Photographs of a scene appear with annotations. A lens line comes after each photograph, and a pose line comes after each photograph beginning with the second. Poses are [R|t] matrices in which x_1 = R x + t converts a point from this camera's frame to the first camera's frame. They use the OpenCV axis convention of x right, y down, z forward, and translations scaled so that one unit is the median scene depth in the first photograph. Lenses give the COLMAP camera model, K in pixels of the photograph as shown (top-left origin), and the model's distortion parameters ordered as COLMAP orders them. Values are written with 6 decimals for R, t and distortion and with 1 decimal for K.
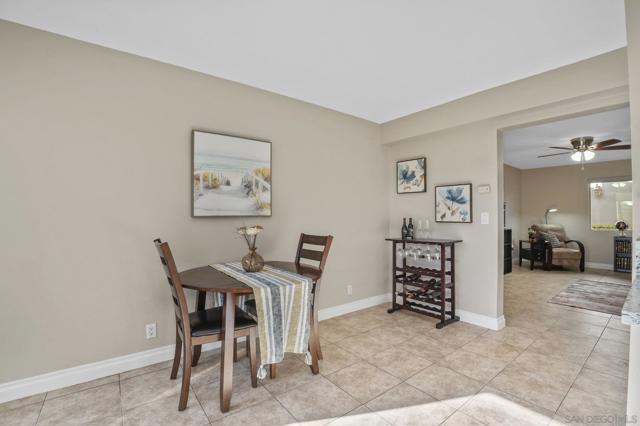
lens RADIAL K [[290.7, 0, 329.6], [0, 290.7, 214.7], [0, 0, 1]] dist [-0.038586, 0.000387]
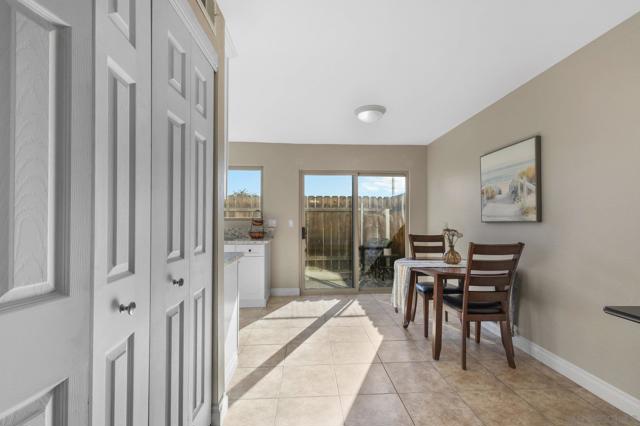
lens RADIAL K [[275.1, 0, 319.8], [0, 275.1, 224.8], [0, 0, 1]] dist [0.000355, 0.000102]
pose [[-0.589342, 0.008479, -0.807839, 0.936790], [-0.001809, 0.999929, 0.011815, 0.006160], [0.807882, 0.008424, -0.589284, 1.076928]]
